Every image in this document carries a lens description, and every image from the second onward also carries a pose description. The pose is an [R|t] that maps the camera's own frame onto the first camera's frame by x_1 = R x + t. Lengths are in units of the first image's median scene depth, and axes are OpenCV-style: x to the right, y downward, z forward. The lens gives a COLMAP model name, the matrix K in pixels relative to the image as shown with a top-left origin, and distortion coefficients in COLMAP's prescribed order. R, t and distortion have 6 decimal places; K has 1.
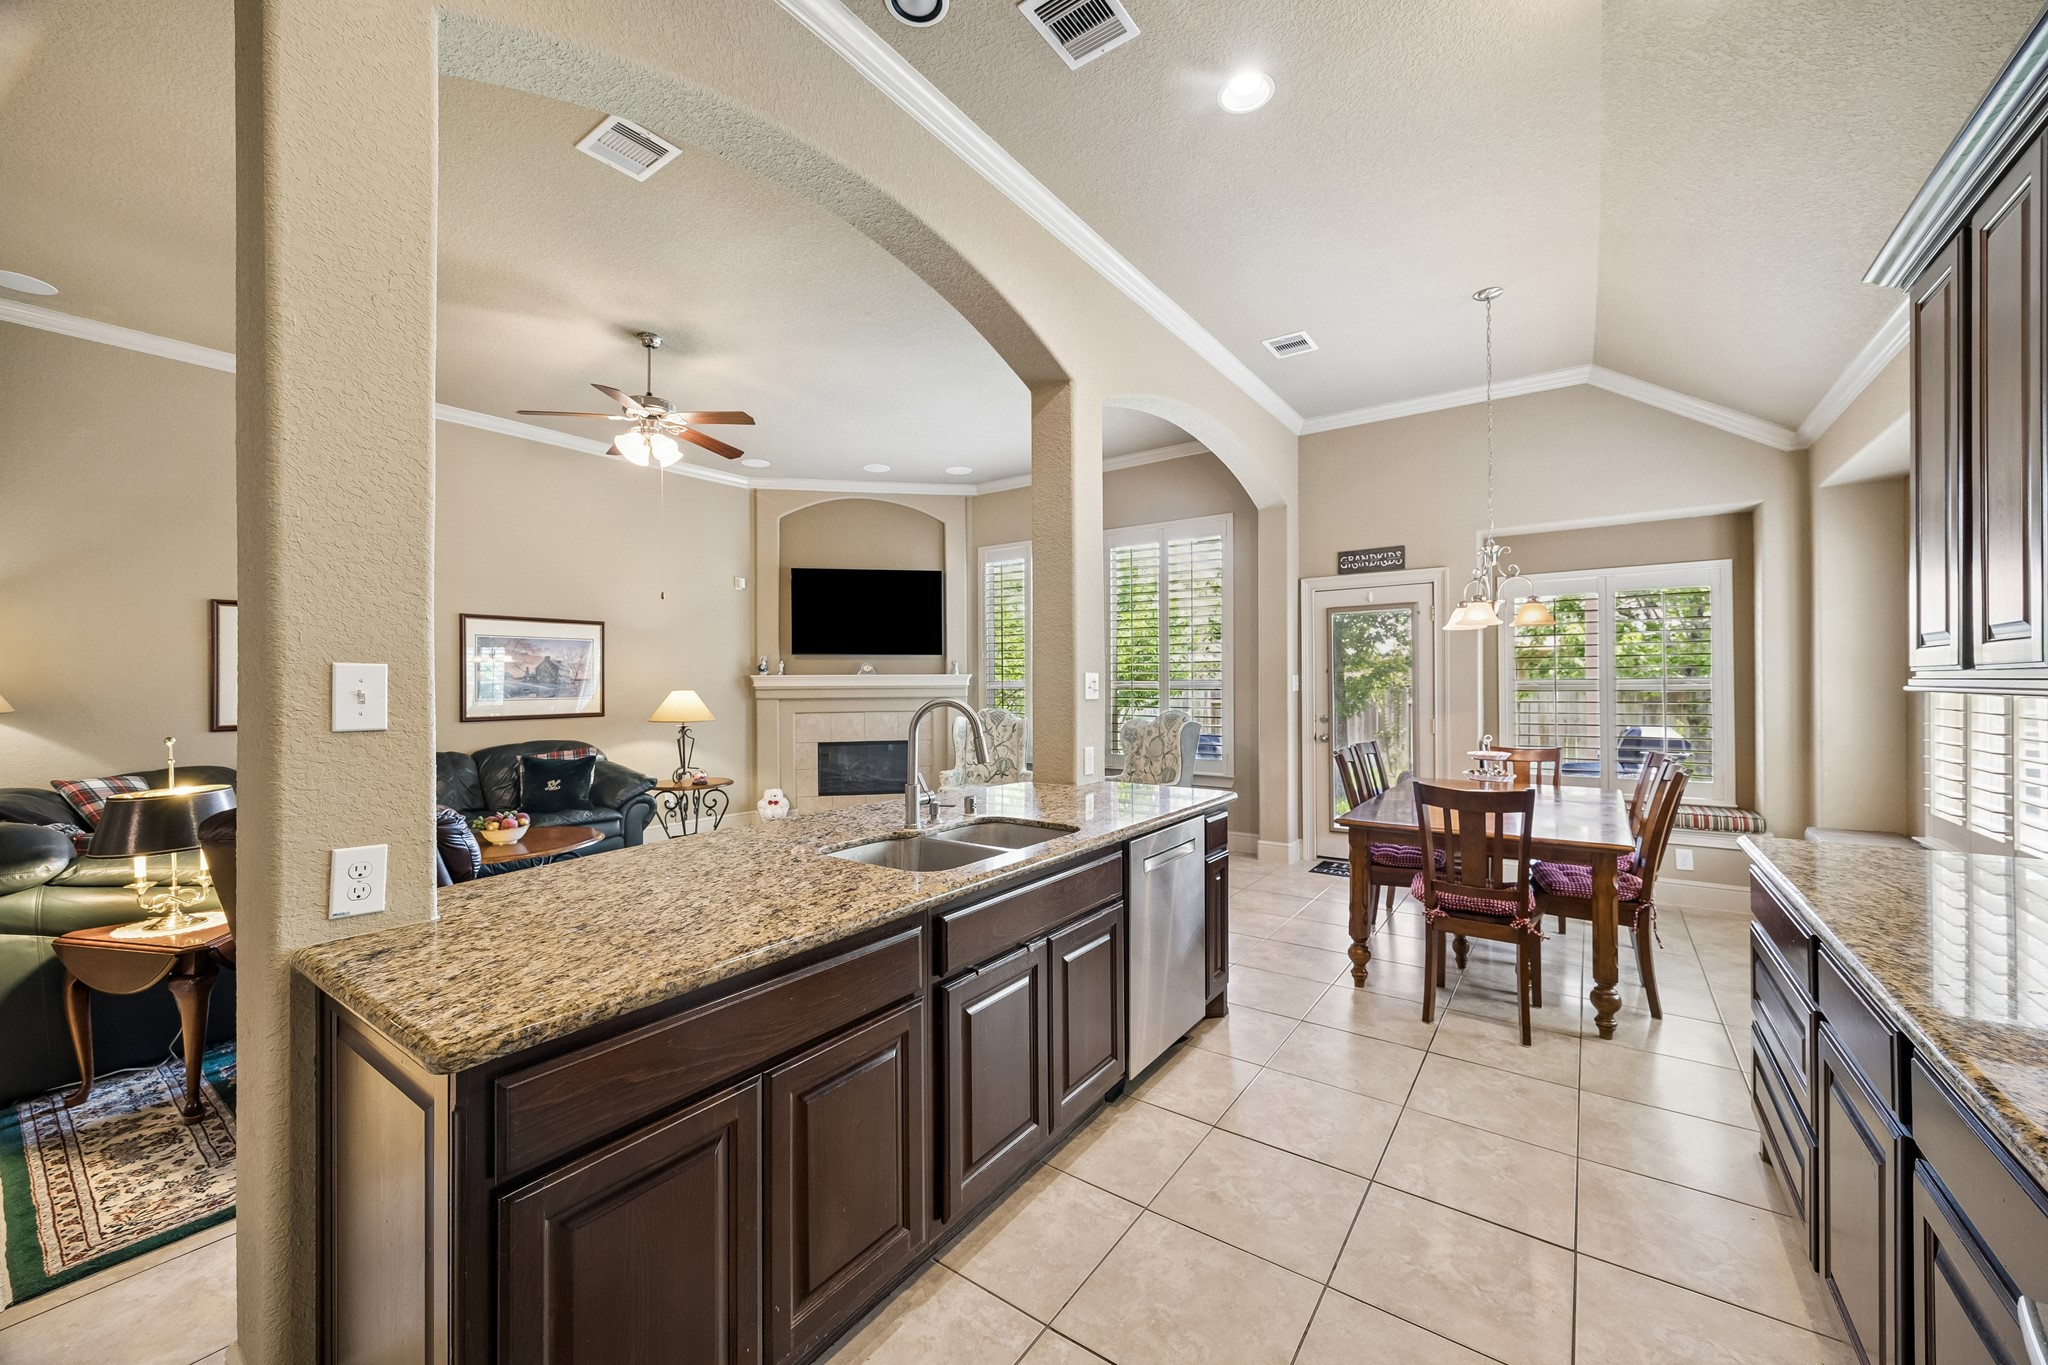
lens RADIAL K [[784.1, 0, 1037.0], [0, 784.1, 682.1], [0, 0, 1]] dist [0.000651, 0.000448]
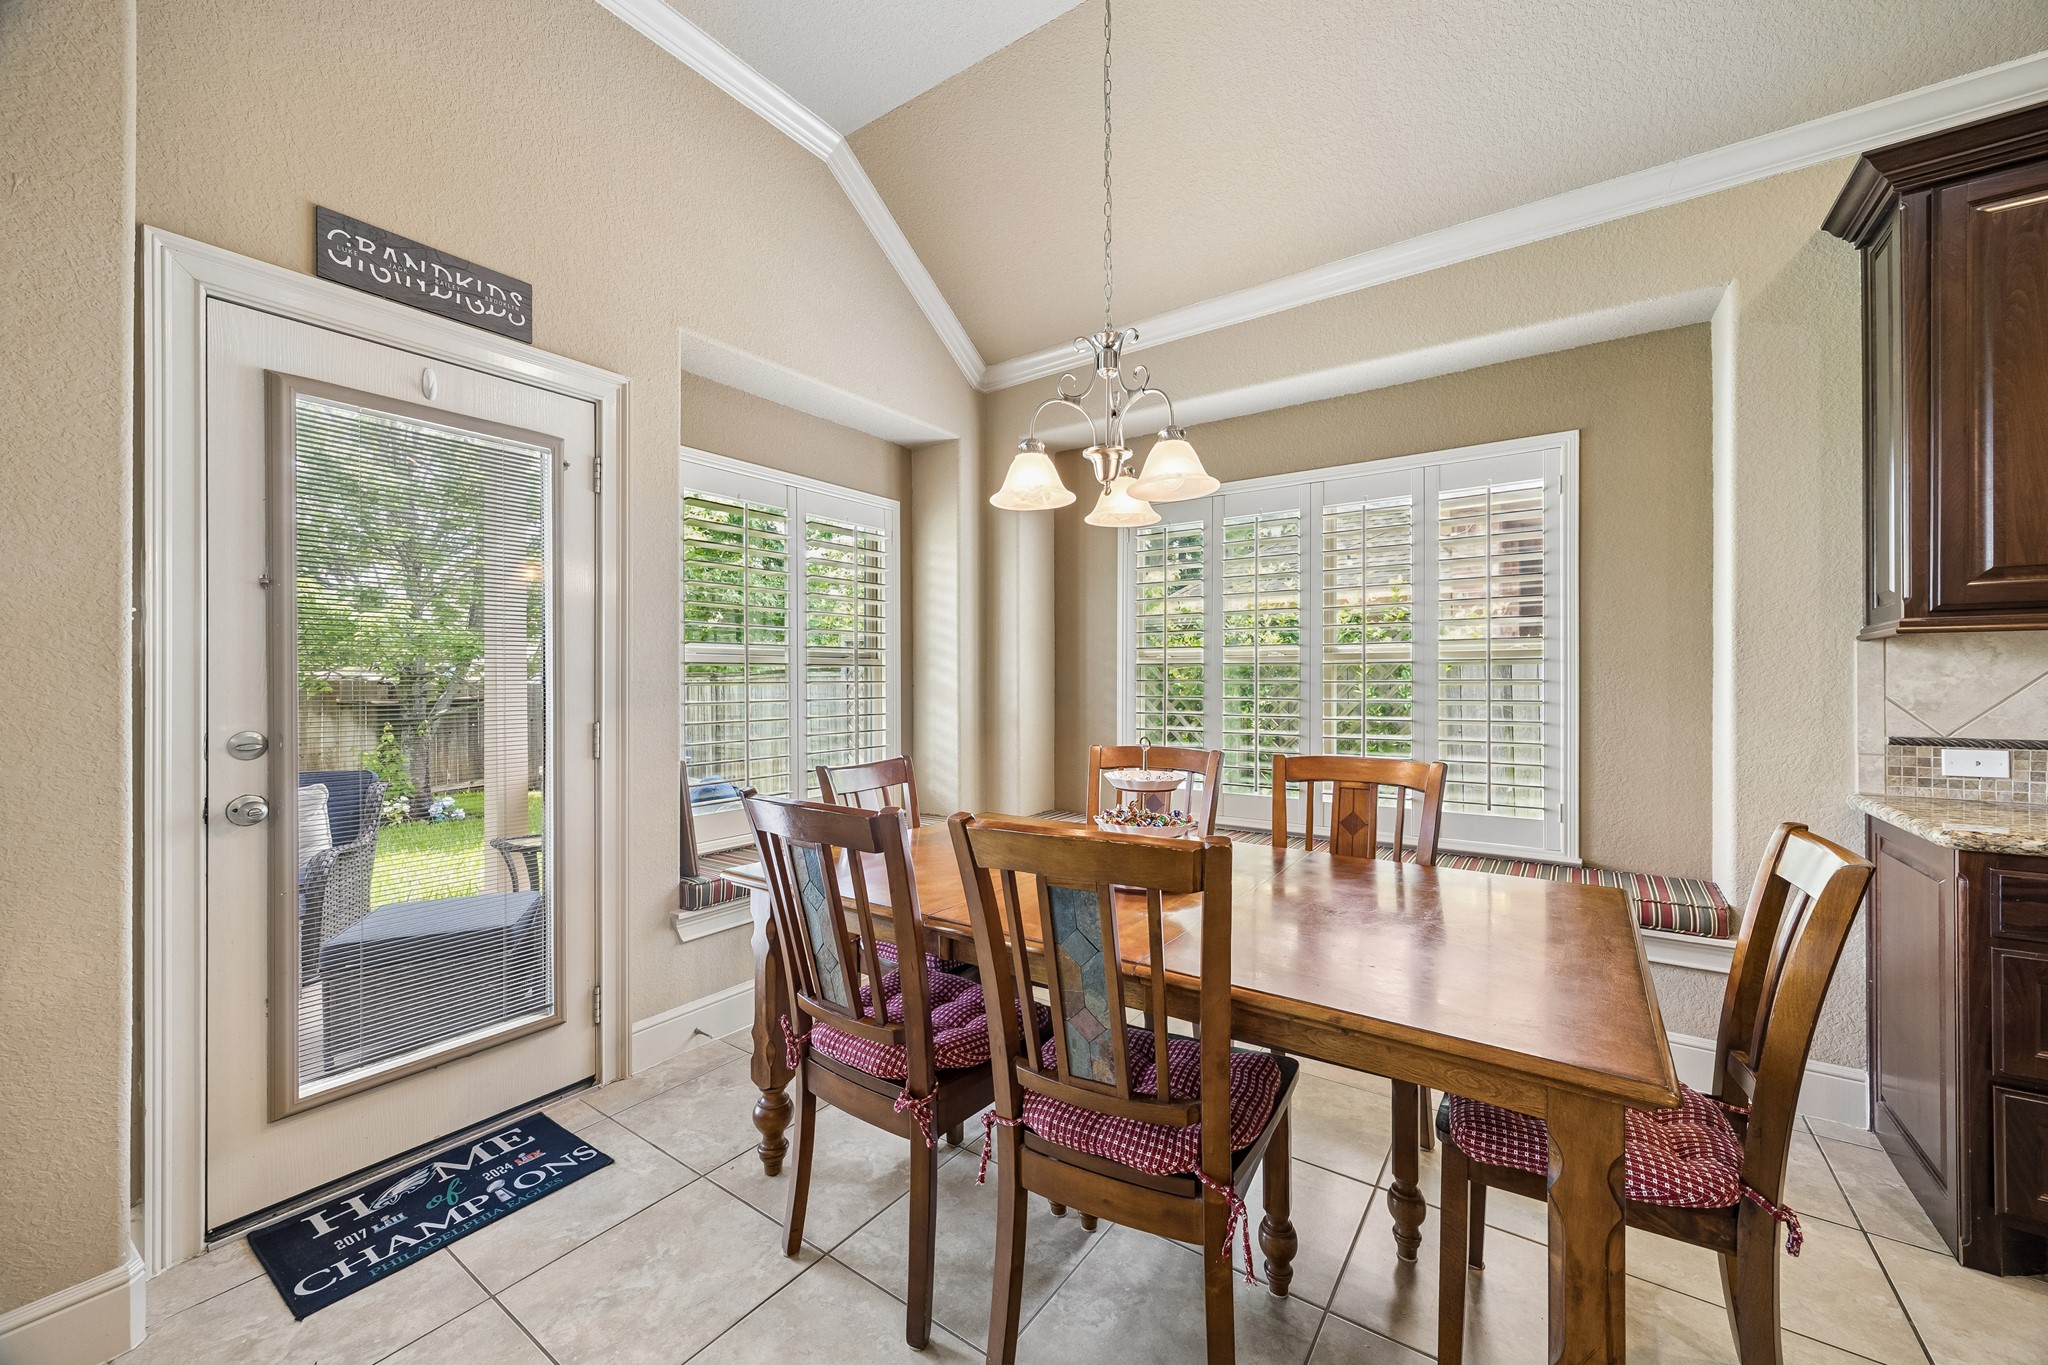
lens RADIAL K [[784.1, 0, 1032.5], [0, 784.1, 688.9], [0, 0, 1]] dist [0.000651, 0.000448]
pose [[-0.003809, -0.002573, 0.999989, 0.076392], [-0.000295, 0.999997, 0.002572, 0.027012], [-0.999993, -0.000285, -0.003809, 0.759725]]
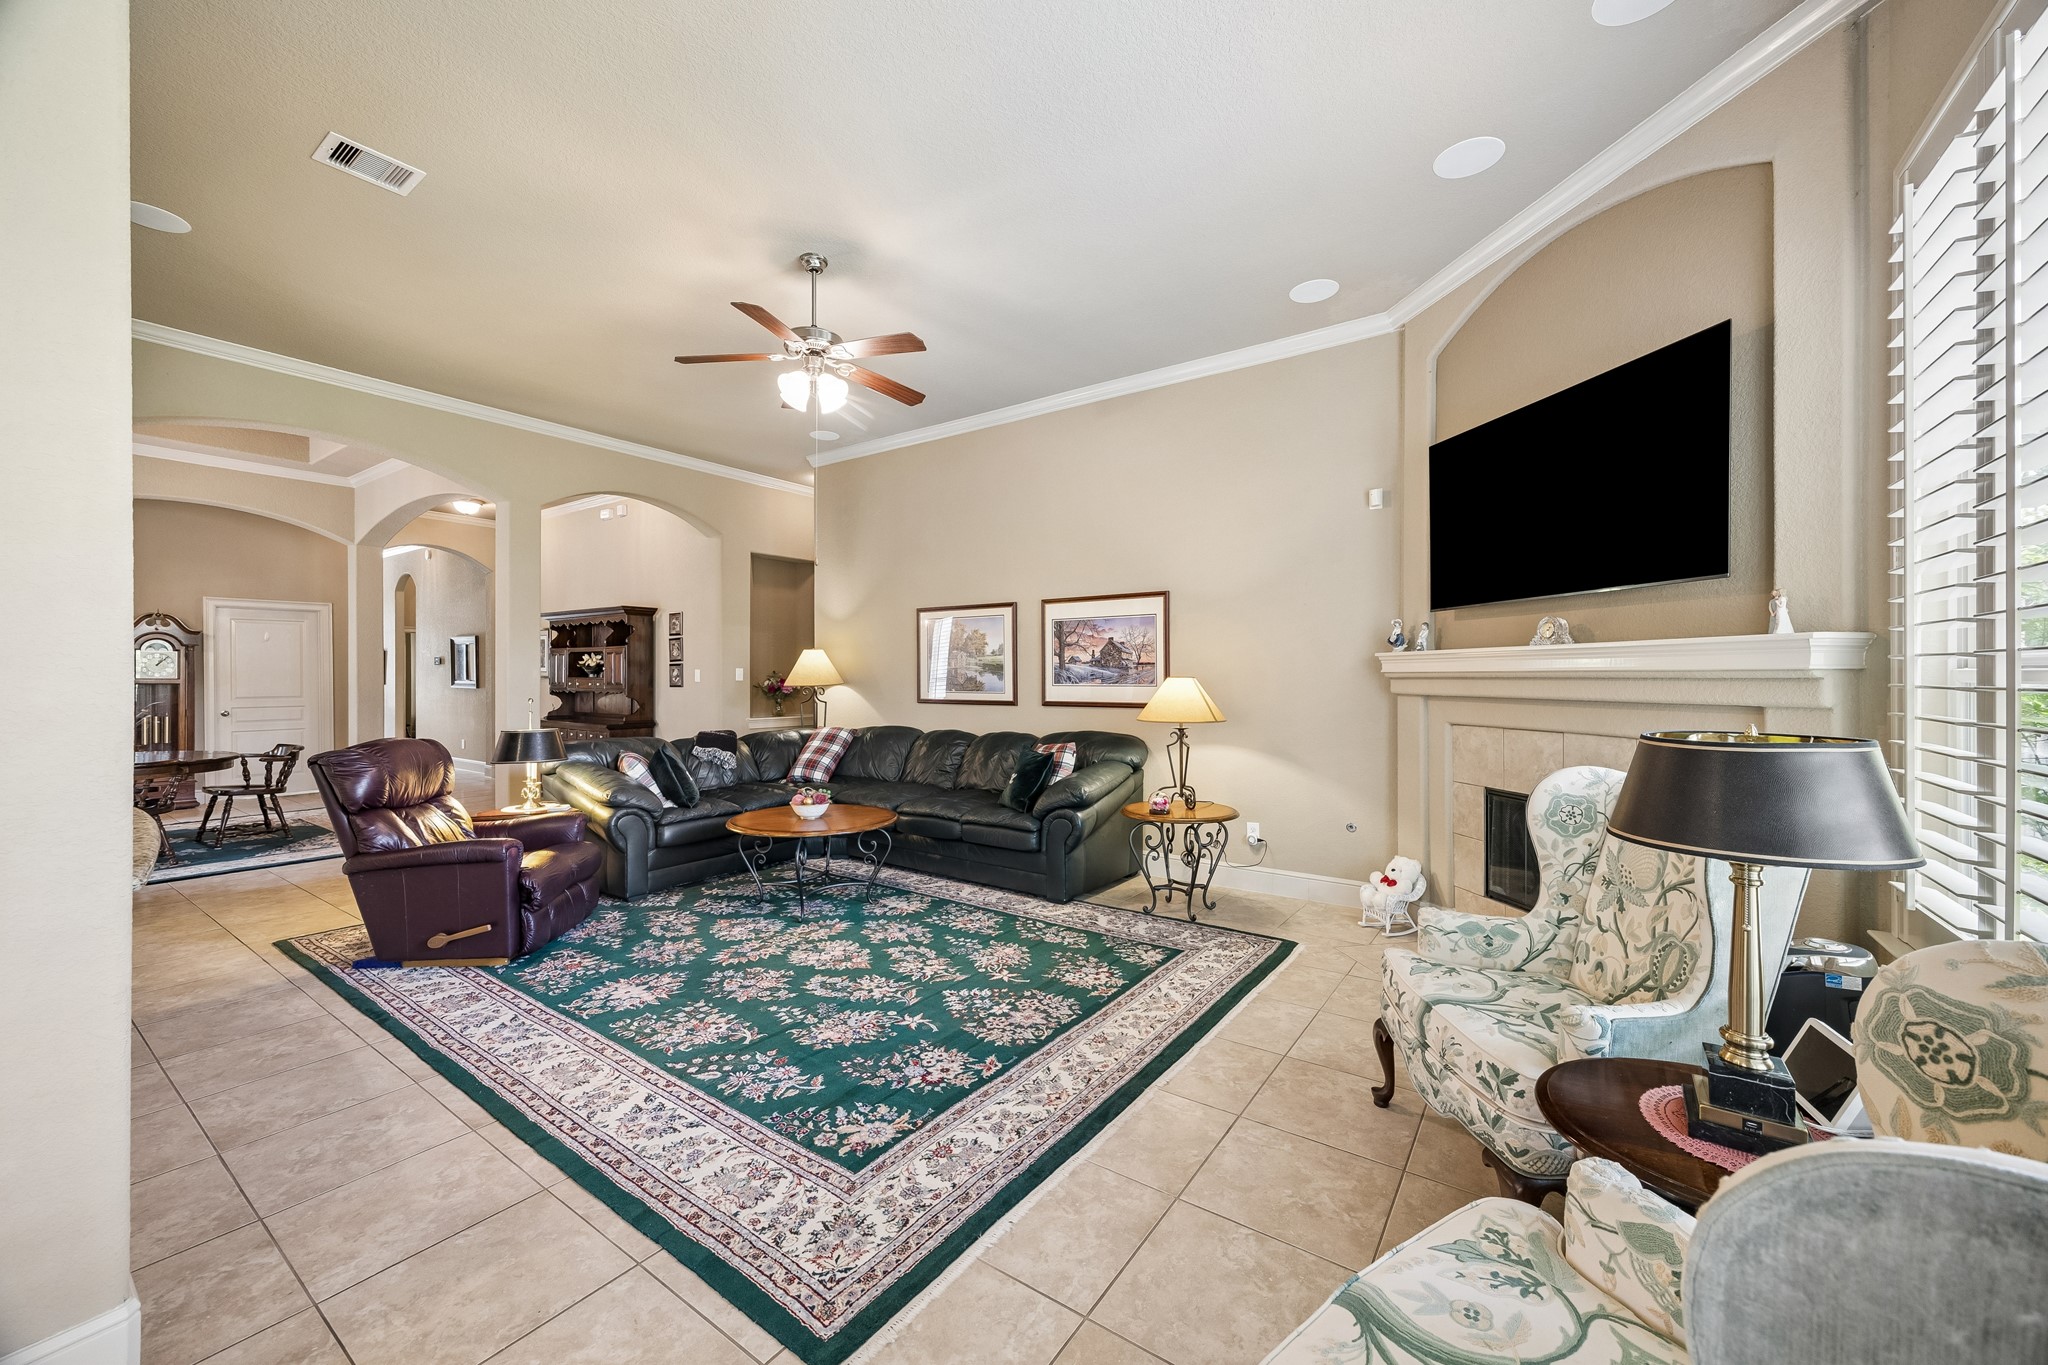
lens RADIAL K [[784.1, 0, 1030.4], [0, 784.1, 672.8], [0, 0, 1]] dist [0.000651, 0.000448]
pose [[0.004213, 0.002392, -0.999988, 0.288425], [0.001486, 0.999996, 0.002398, 0.005346], [0.999990, -0.001496, 0.004209, 0.973842]]
